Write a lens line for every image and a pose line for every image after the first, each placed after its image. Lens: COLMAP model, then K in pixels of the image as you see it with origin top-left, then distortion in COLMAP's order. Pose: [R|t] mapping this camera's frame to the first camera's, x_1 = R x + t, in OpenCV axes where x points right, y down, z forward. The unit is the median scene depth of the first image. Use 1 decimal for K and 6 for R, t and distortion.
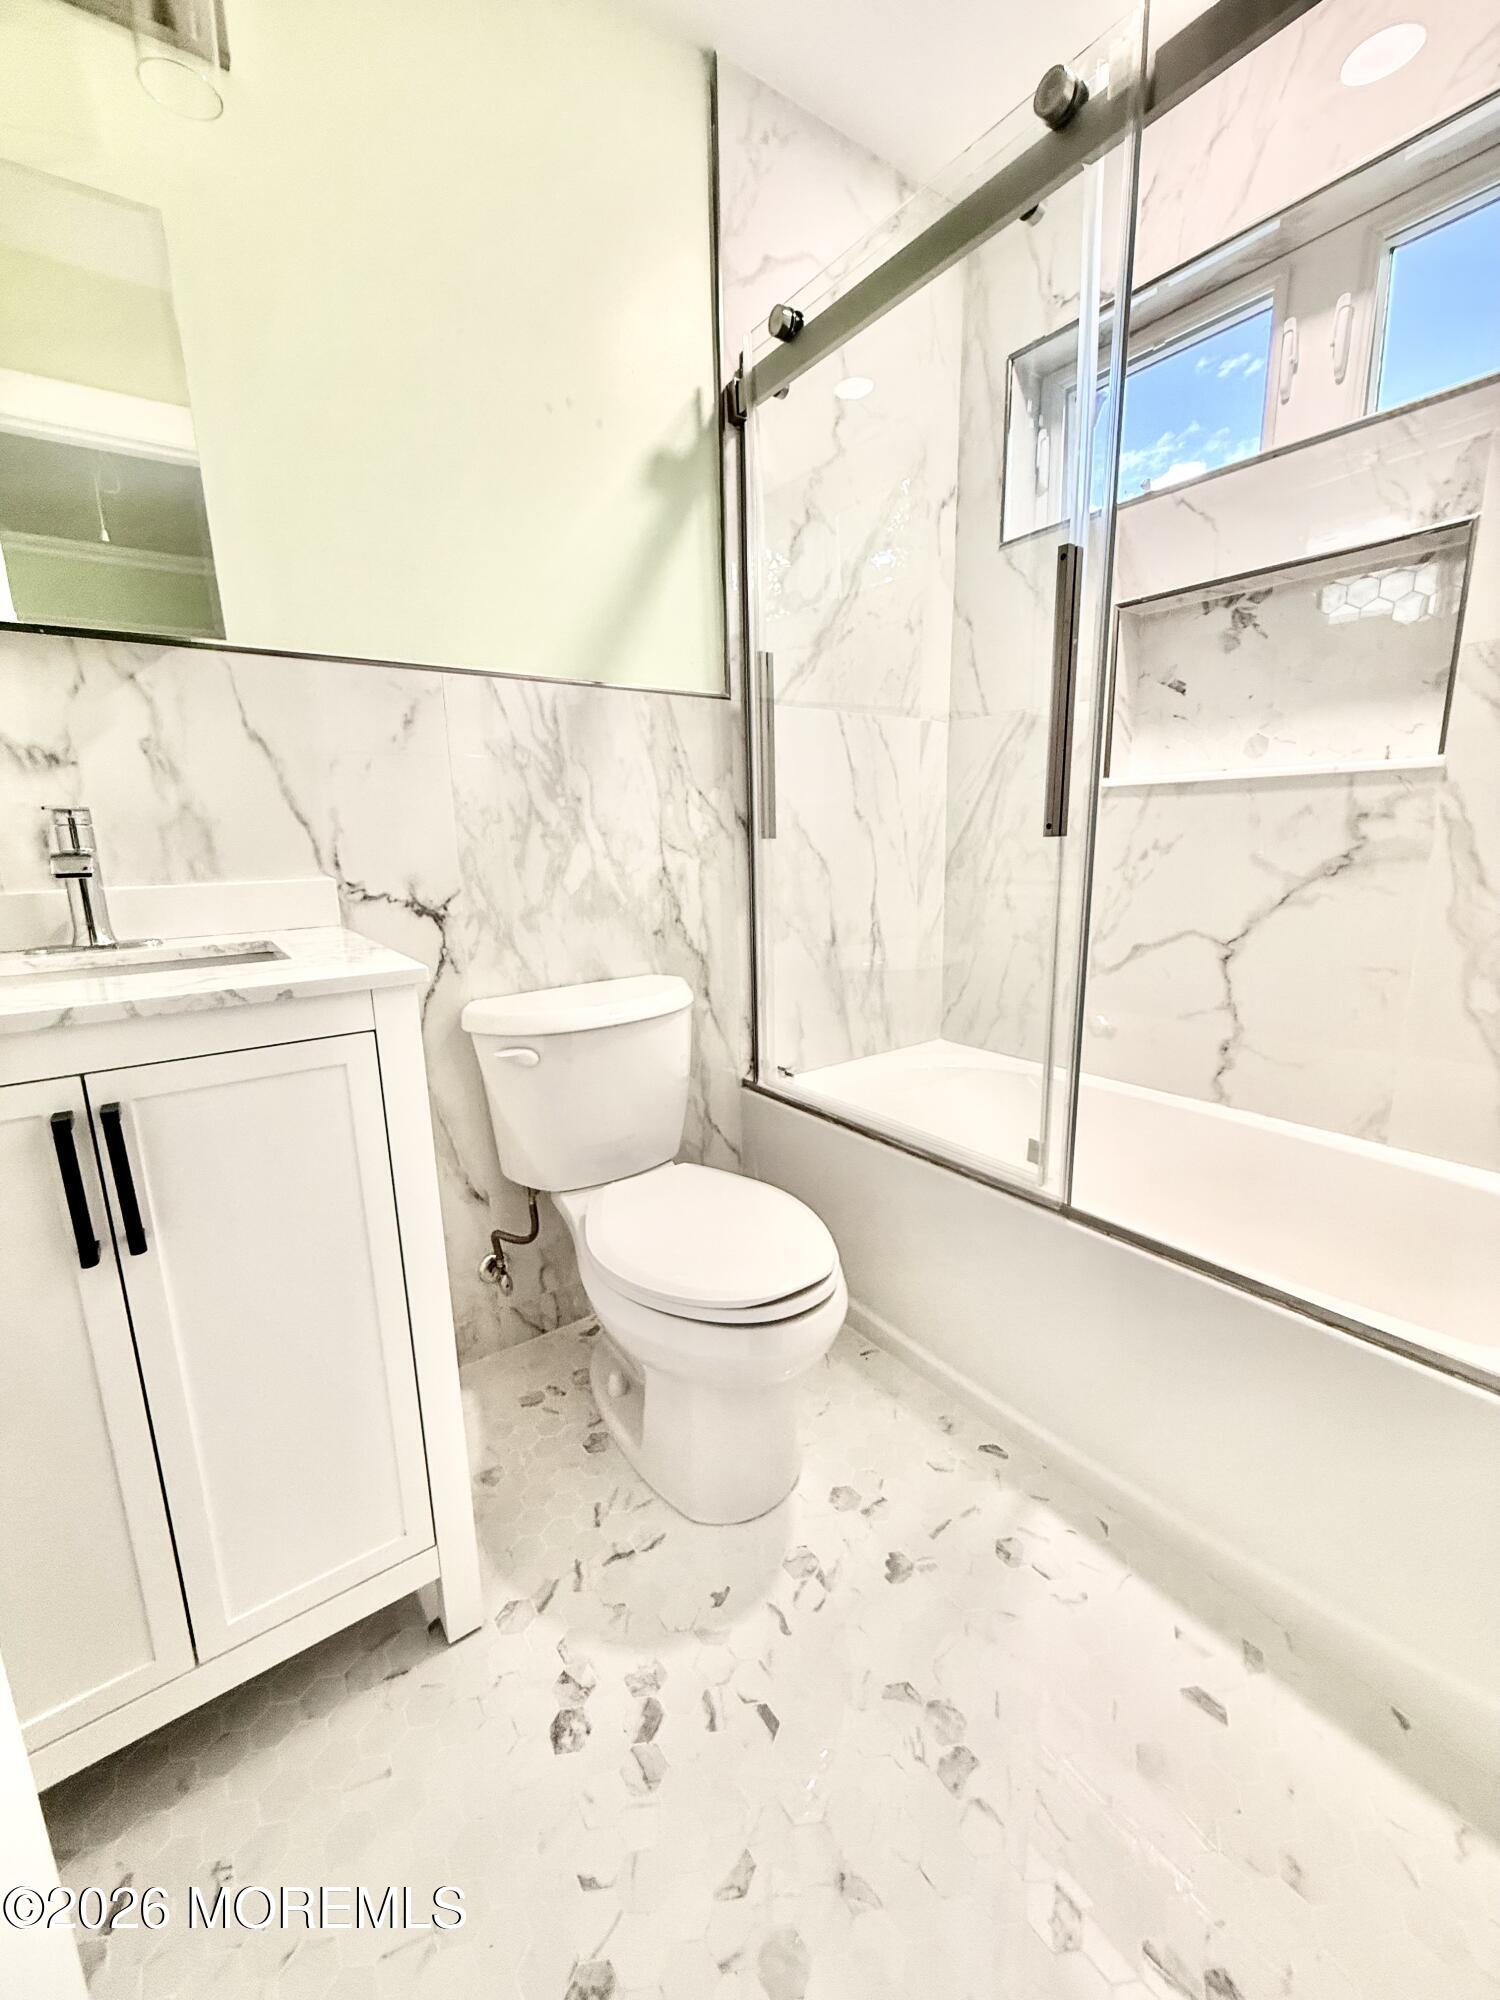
lens RADIAL K [[802.1, 0, 750.1], [0, 802.1, 995.7], [0, 0, 1]] dist [-0.000341, -0.000435]
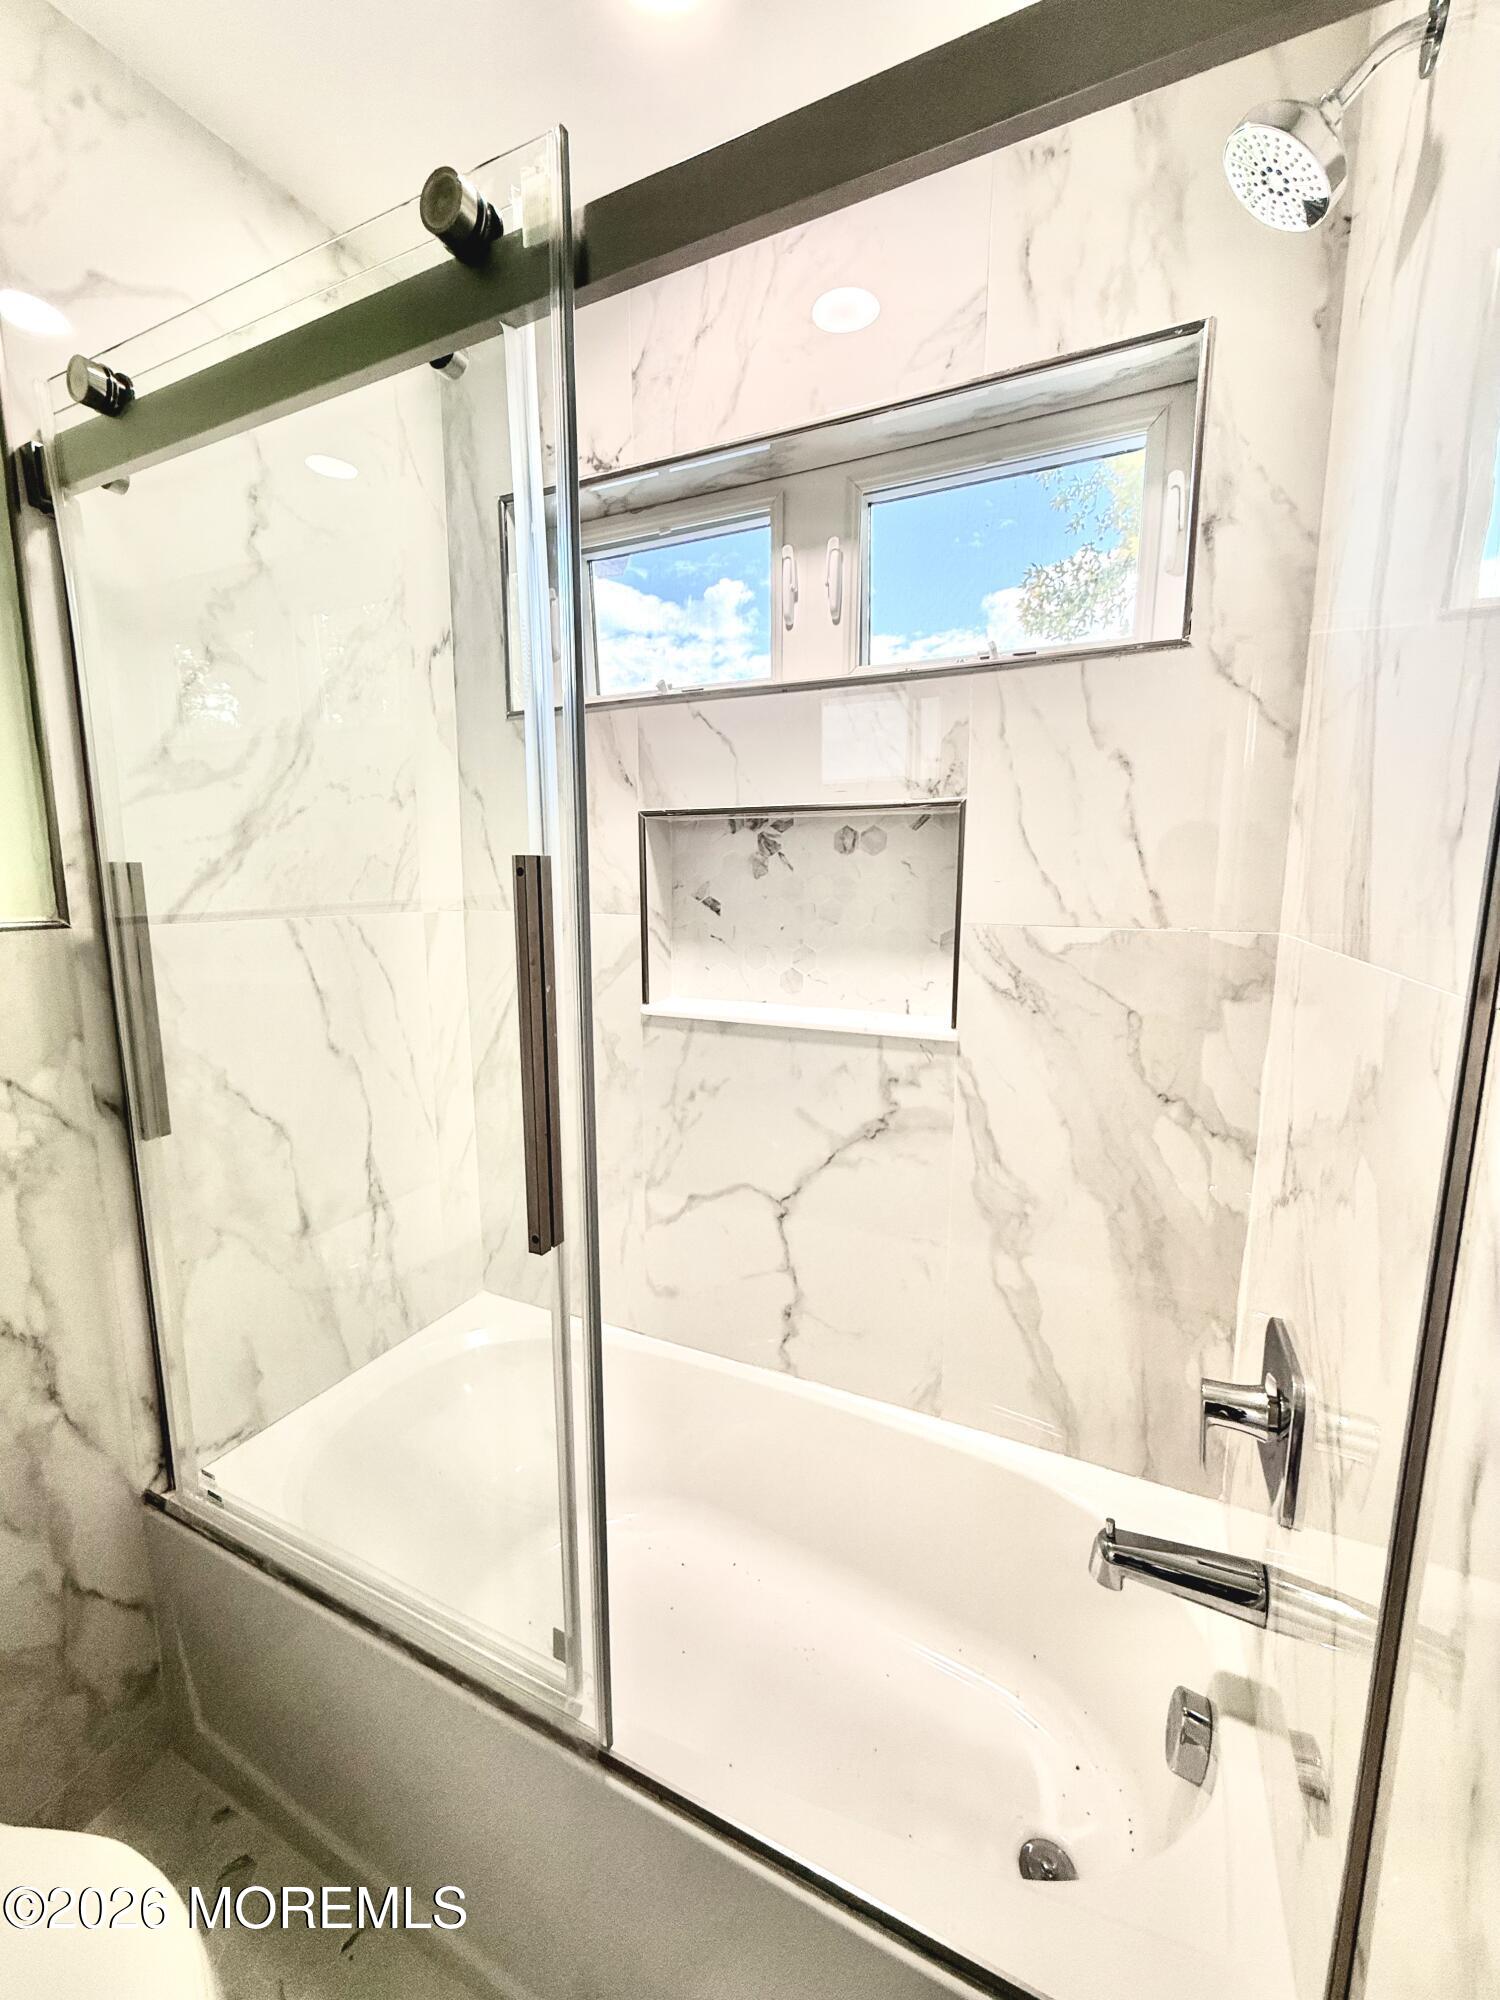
lens RADIAL K [[802.1, 0, 753.4], [0, 802.1, 1000.9], [0, 0, 1]] dist [-0.000341, -0.000435]
pose [[0.880654, -0.048788, 0.471241, 0.153436], [0.075529, 0.996420, -0.037987, -0.254105], [-0.467700, 0.069046, 0.881186, 0.204374]]
